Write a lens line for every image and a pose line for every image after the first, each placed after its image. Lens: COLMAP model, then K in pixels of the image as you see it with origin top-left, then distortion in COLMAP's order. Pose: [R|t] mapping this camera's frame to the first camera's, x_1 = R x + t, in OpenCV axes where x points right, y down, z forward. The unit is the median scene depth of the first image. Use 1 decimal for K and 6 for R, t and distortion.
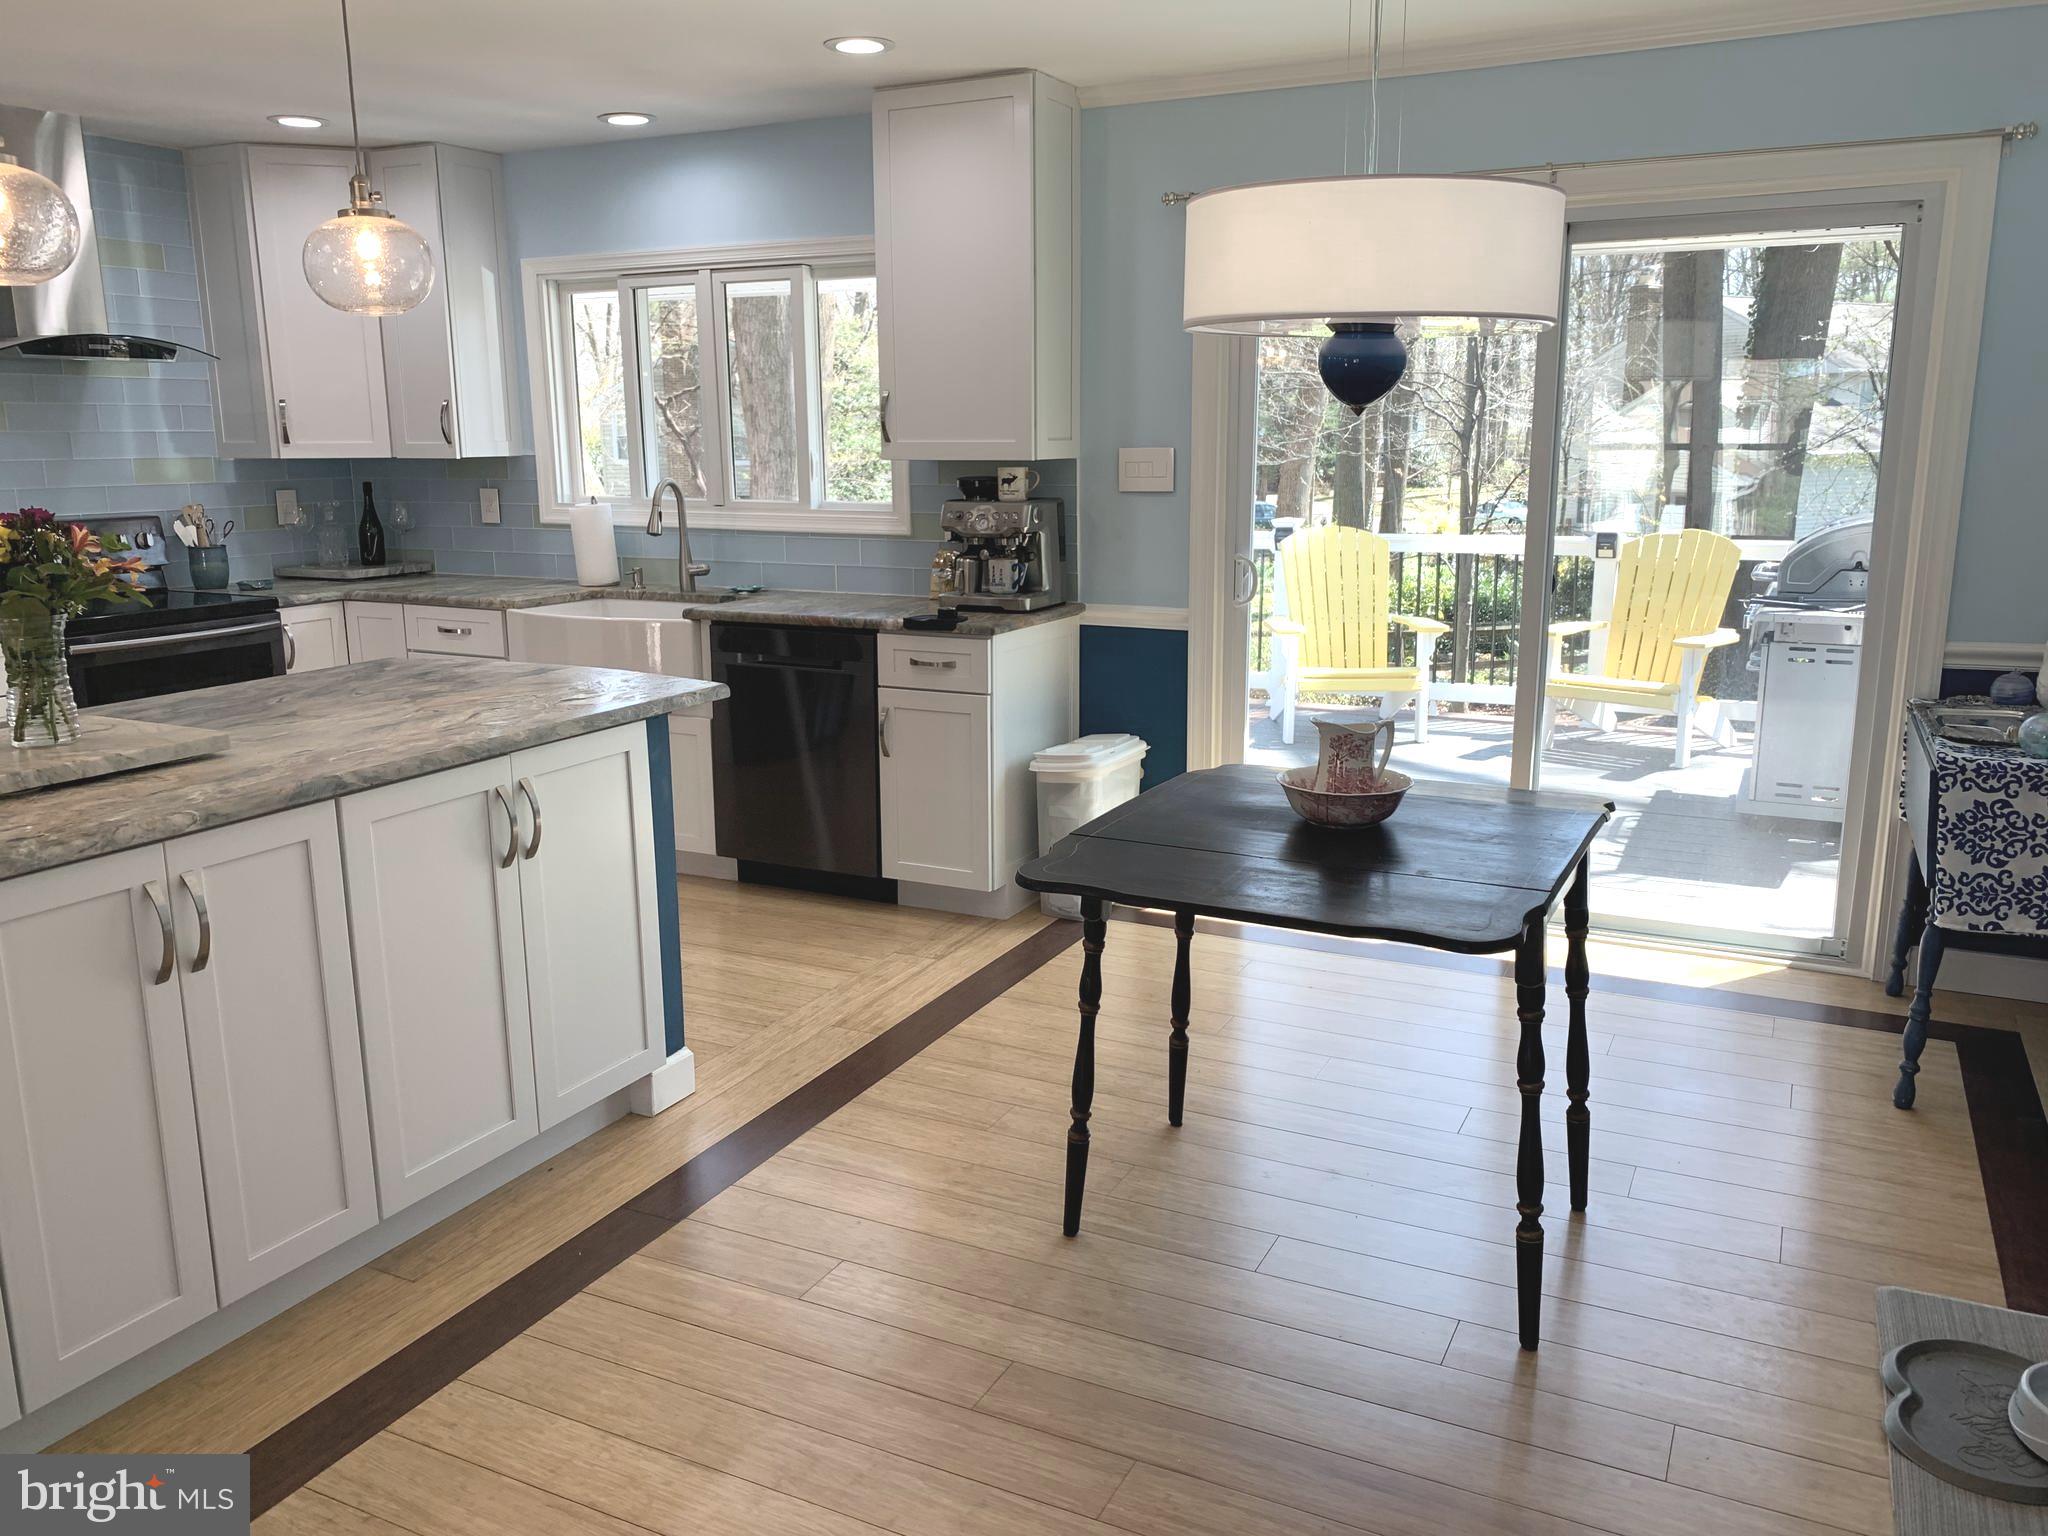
lens RADIAL K [[1556.3, 0, 1033.8], [0, 1556.3, 759.4], [0, 0, 1]] dist [0.114089, -0.193690]
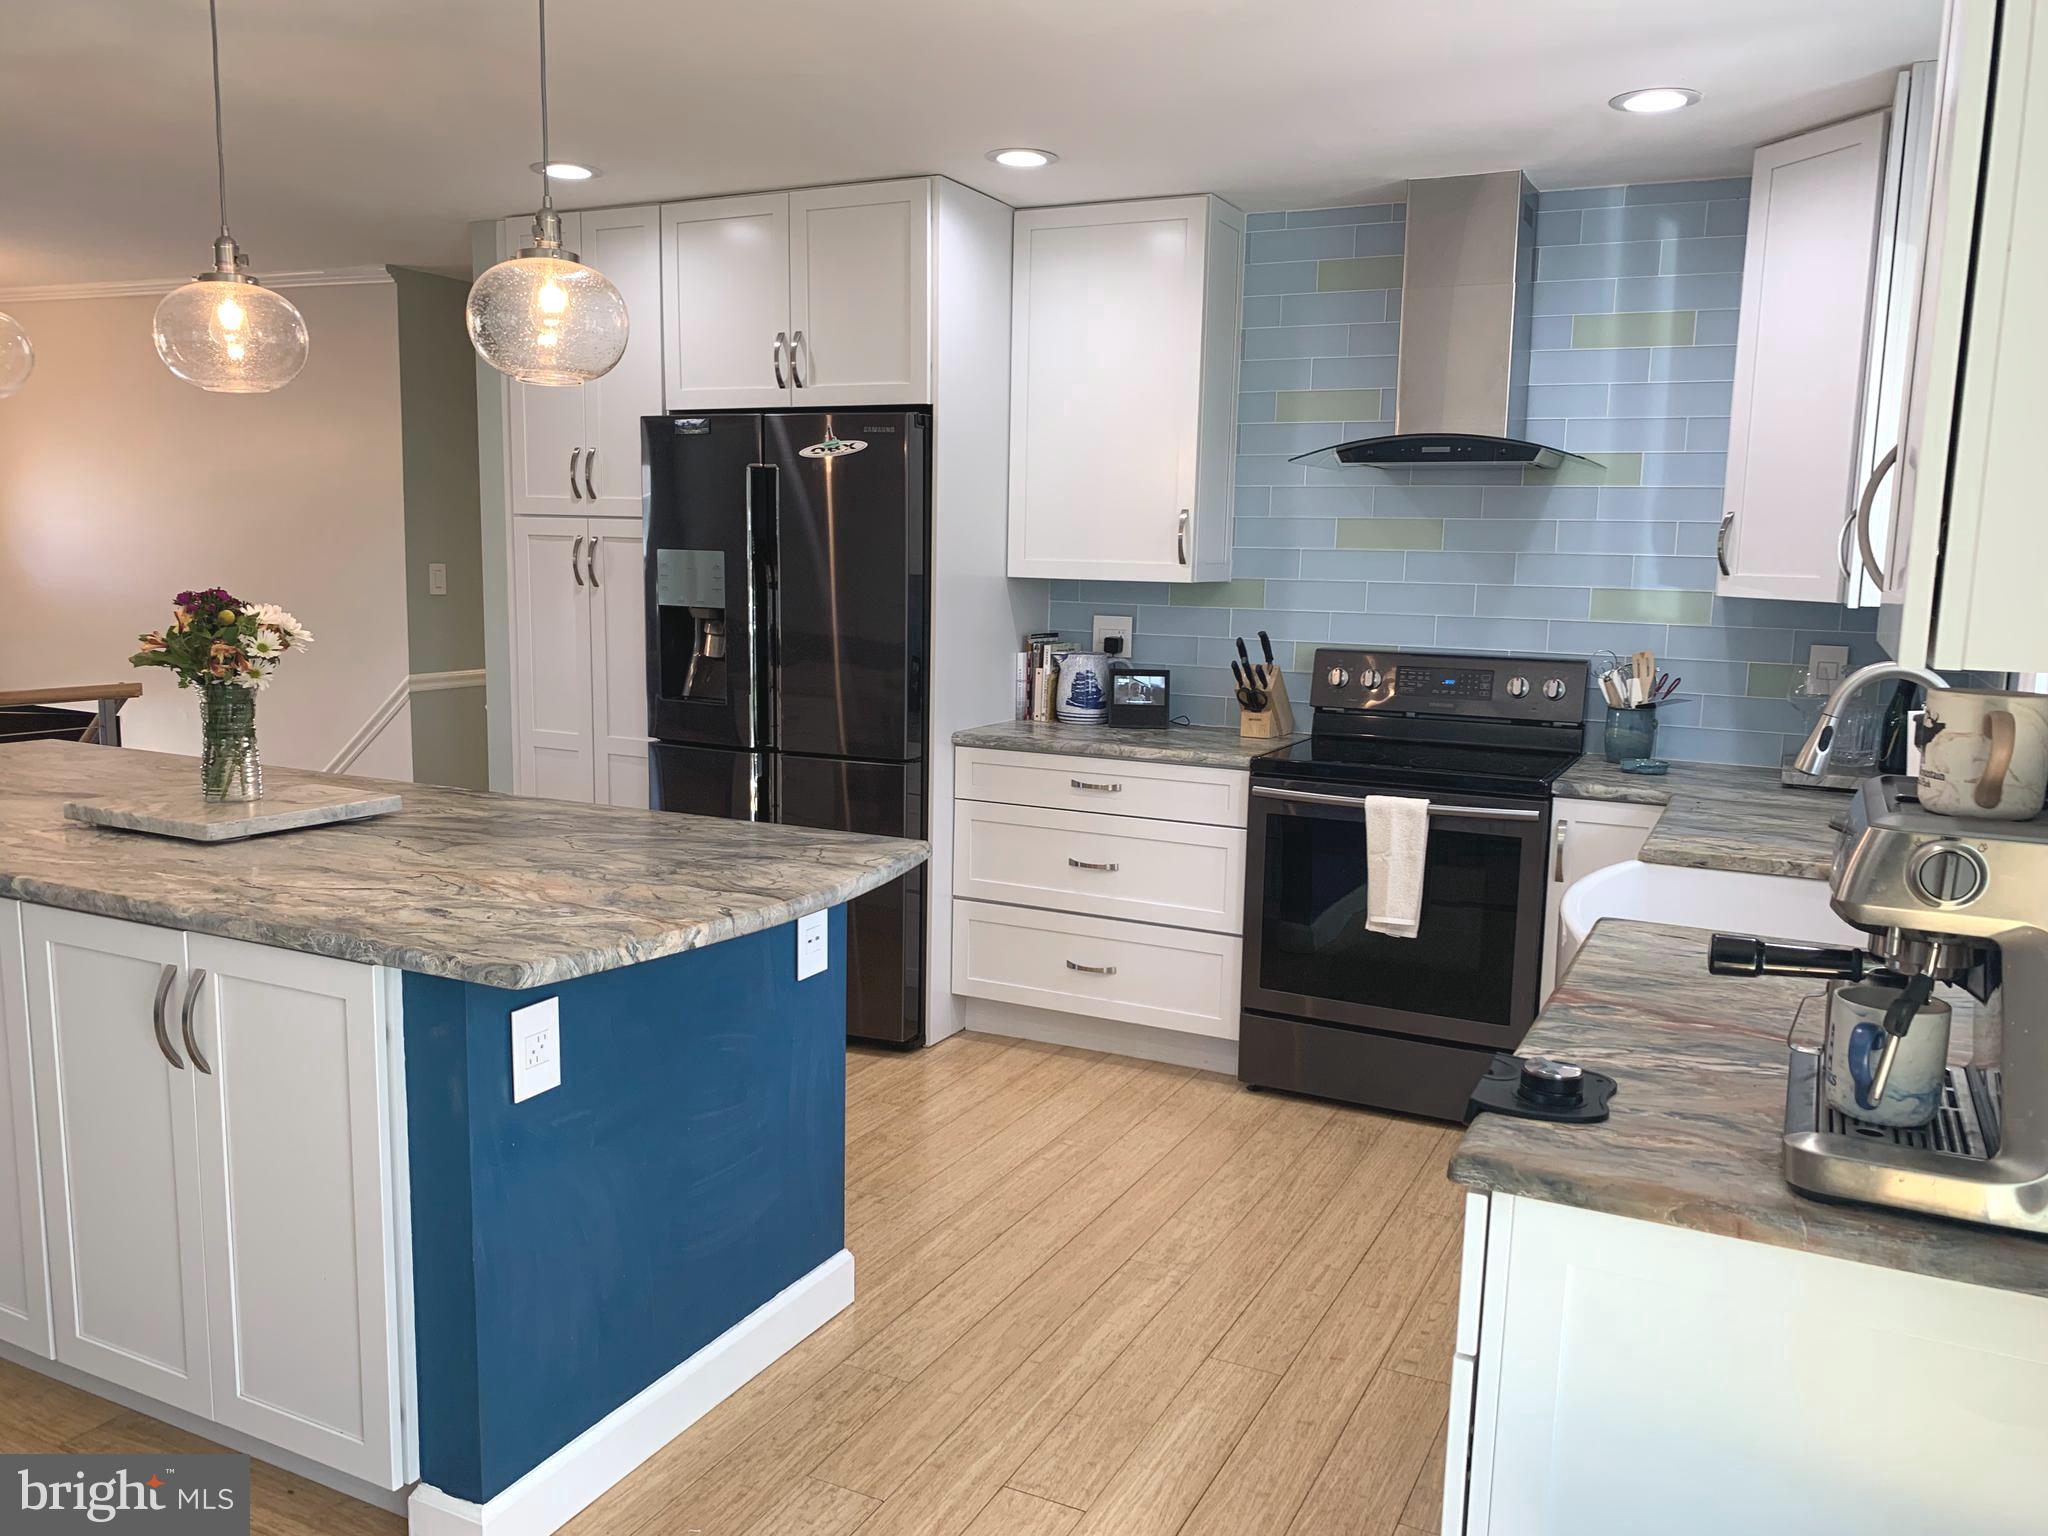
lens RADIAL K [[1564.1, 0, 1032.5], [0, 1564.1, 787.5], [0, 0, 1]] dist [0.094921, -0.170575]
pose [[0.008142, 0.157354, -0.987509, 0.259259], [-0.228465, 0.961714, 0.151360, -0.172070], [0.973518, 0.224379, 0.043780, 0.819902]]
